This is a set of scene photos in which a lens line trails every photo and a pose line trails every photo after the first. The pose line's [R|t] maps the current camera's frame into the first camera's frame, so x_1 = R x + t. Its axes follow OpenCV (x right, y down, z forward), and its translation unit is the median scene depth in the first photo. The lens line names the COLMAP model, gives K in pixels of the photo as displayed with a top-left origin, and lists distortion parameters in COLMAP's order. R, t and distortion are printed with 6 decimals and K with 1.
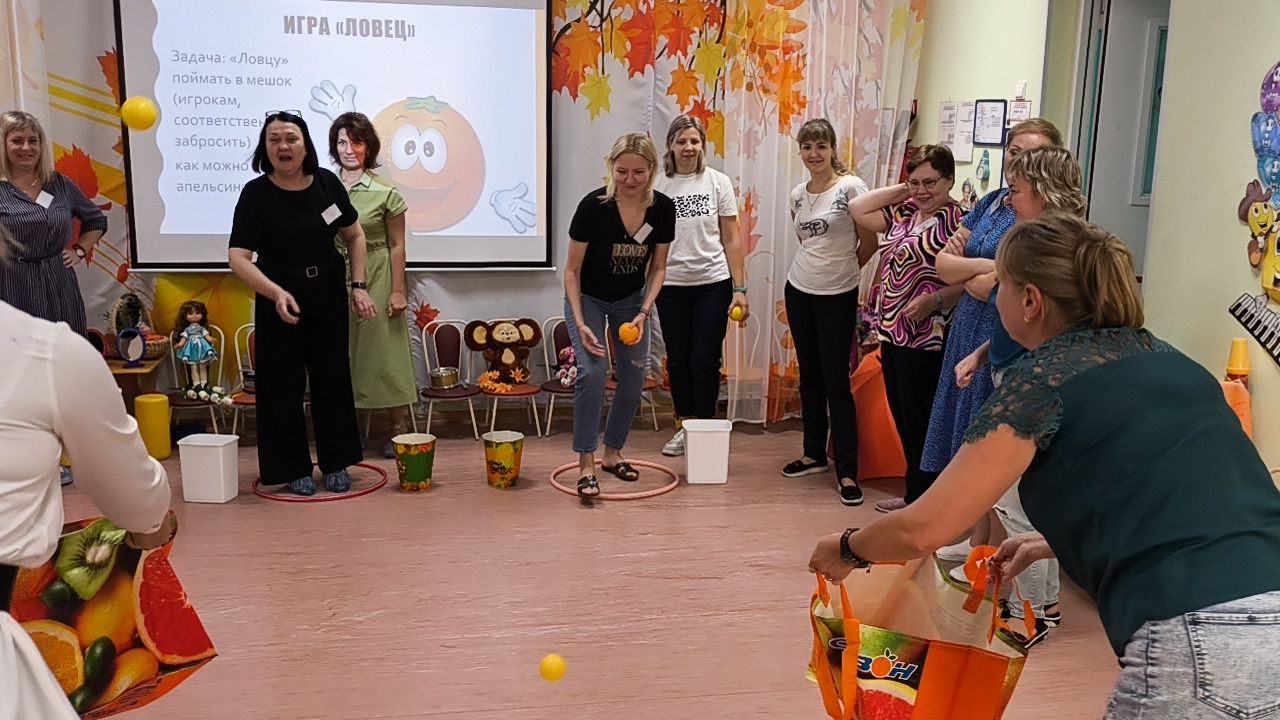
lens RADIAL K [[1156.6, 0, 643.8], [0, 1156.6, 374.6], [0, 0, 1]] dist [0.008850, -0.016852]
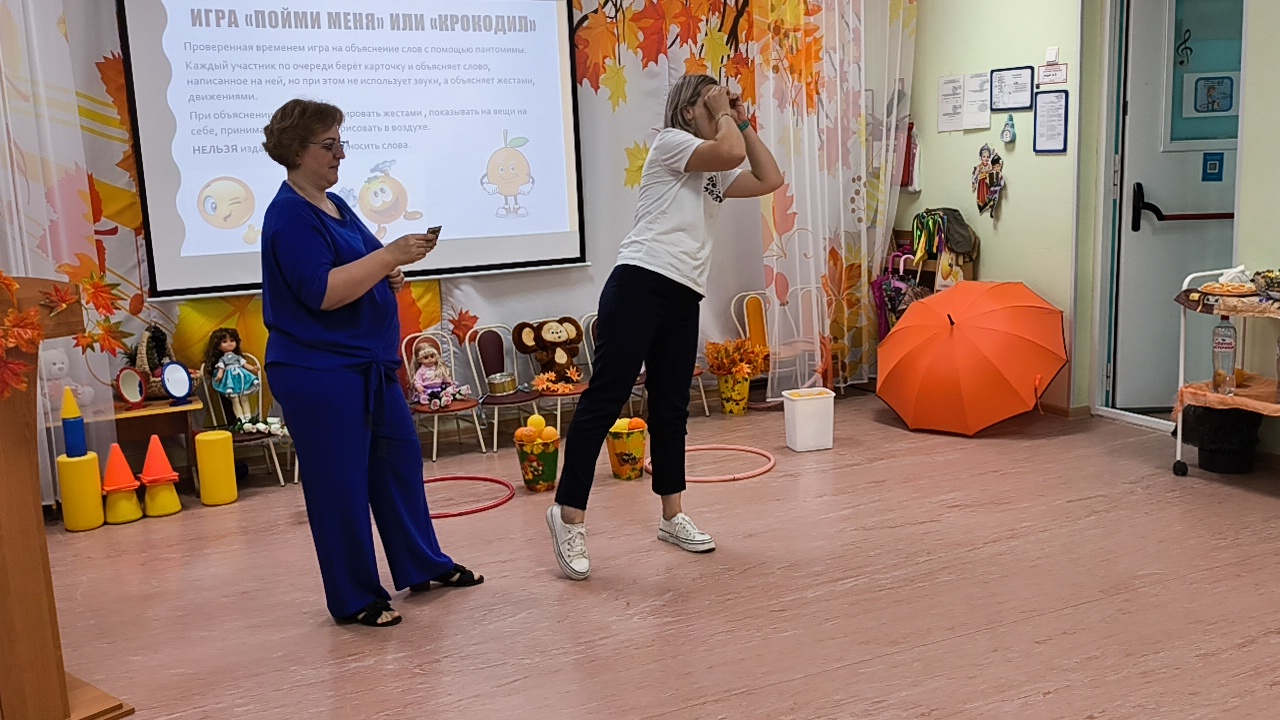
lens RADIAL K [[1169.0, 0, 639.8], [0, 1169.0, 368.6], [0, 0, 1]] dist [0.008881, -0.013408]
pose [[0.962348, -0.103458, 0.251363, -0.301482], [0.112394, 0.993433, -0.021419, 0.023253], [-0.247496, 0.048864, 0.967656, 0.036227]]
